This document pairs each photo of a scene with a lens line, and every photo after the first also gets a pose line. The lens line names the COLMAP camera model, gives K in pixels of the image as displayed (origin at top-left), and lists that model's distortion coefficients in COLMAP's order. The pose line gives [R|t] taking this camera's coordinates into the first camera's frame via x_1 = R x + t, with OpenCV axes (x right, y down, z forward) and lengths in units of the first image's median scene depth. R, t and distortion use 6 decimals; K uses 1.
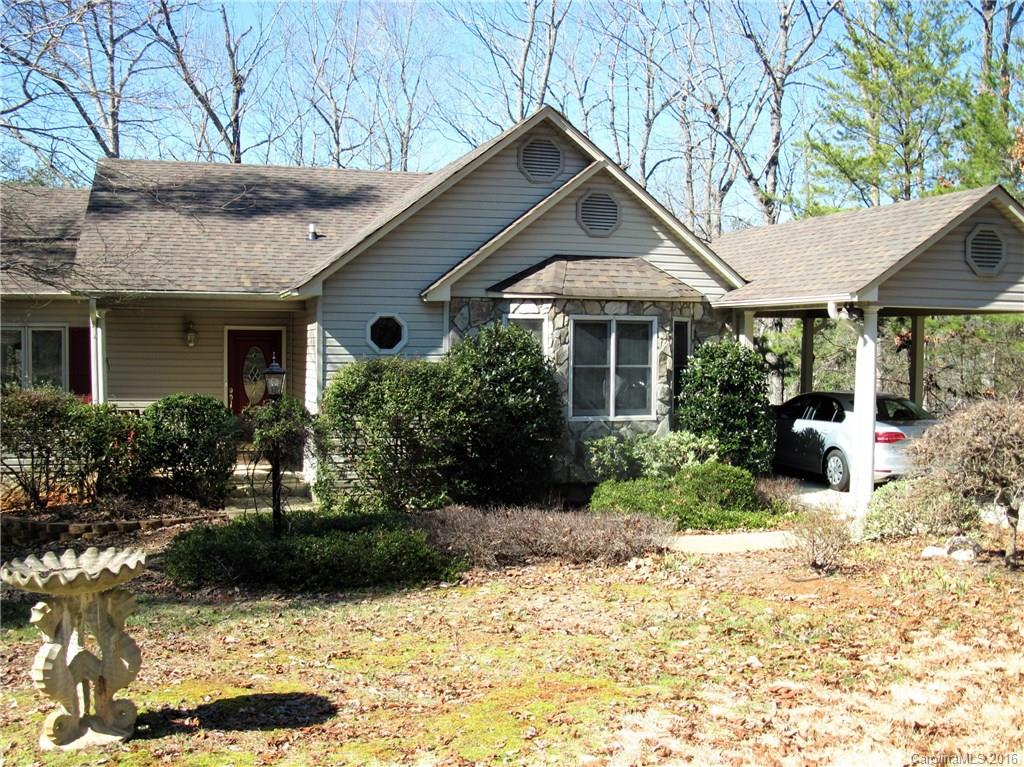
lens RADIAL K [[1115.6, 0, 510.7], [0, 1115.6, 403.4], [0, 0, 1]] dist [-0.208181, 0.217869]
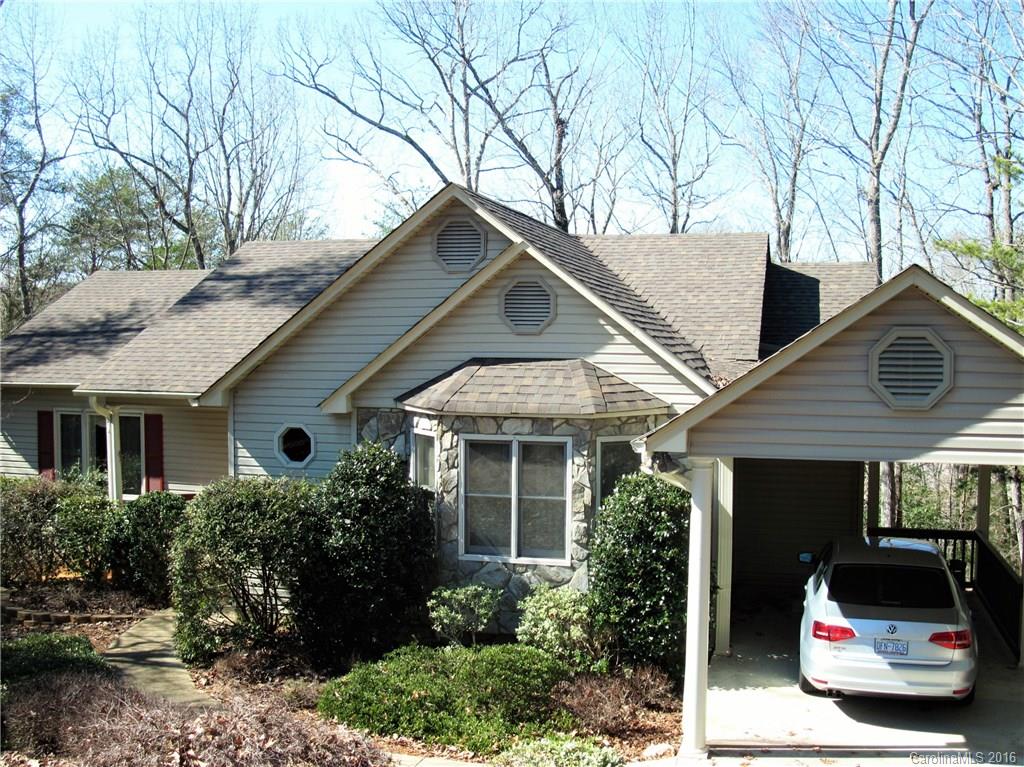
lens RADIAL K [[1115.6, 0, 510.7], [0, 1115.6, 403.4], [0, 0, 1]] dist [-0.208181, 0.217869]
pose [[0.832797, 0.029689, -0.552782, 0.541368], [-0.030233, 0.999510, 0.008135, -0.108987], [0.552753, 0.009937, 0.833286, 0.317591]]
